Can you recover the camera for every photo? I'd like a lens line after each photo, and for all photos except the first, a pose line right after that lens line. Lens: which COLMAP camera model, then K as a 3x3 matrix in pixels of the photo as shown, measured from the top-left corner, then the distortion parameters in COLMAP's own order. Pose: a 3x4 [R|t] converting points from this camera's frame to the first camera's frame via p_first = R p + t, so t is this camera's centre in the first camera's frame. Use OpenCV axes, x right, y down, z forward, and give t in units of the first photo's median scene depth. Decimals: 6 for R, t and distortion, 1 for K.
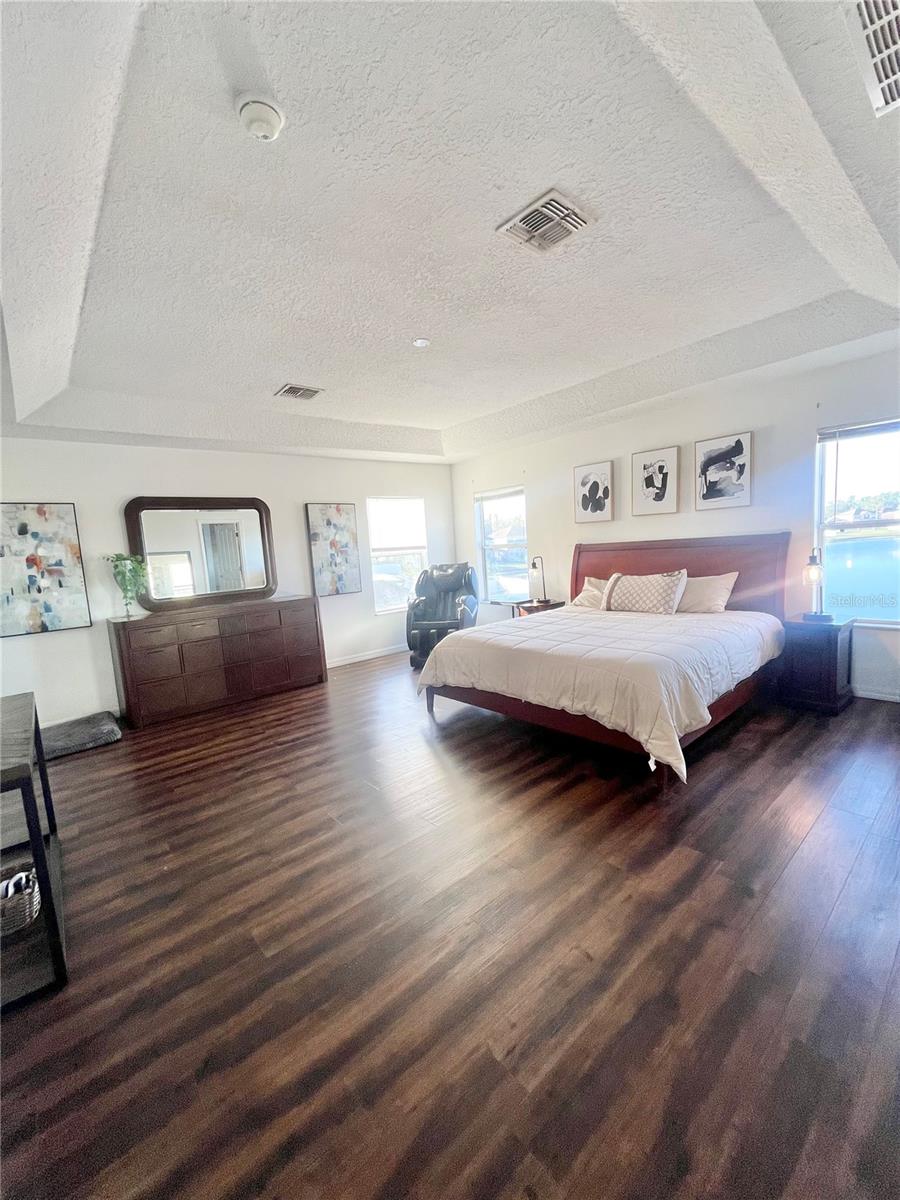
lens RADIAL K [[491.1, 0, 453.6], [0, 491.1, 603.1], [0, 0, 1]] dist [0.001697, -0.000345]
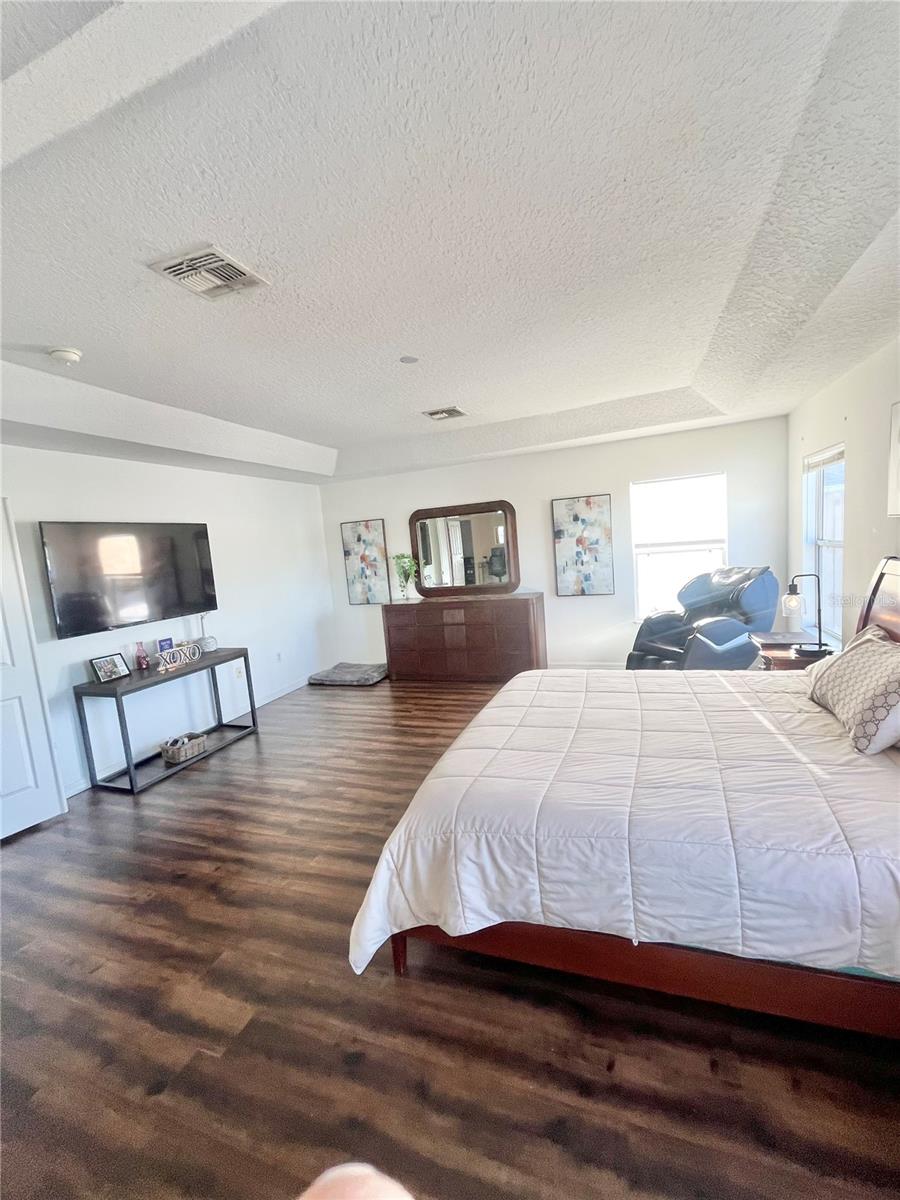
lens RADIAL K [[491.1, 0, 450.7], [0, 491.1, 595.9], [0, 0, 1]] dist [0.001697, -0.000345]
pose [[0.487536, 0.096365, -0.867769, 0.482461], [-0.063814, 0.995165, 0.074660, -0.077095], [0.870768, 0.018976, 0.491328, 0.369740]]
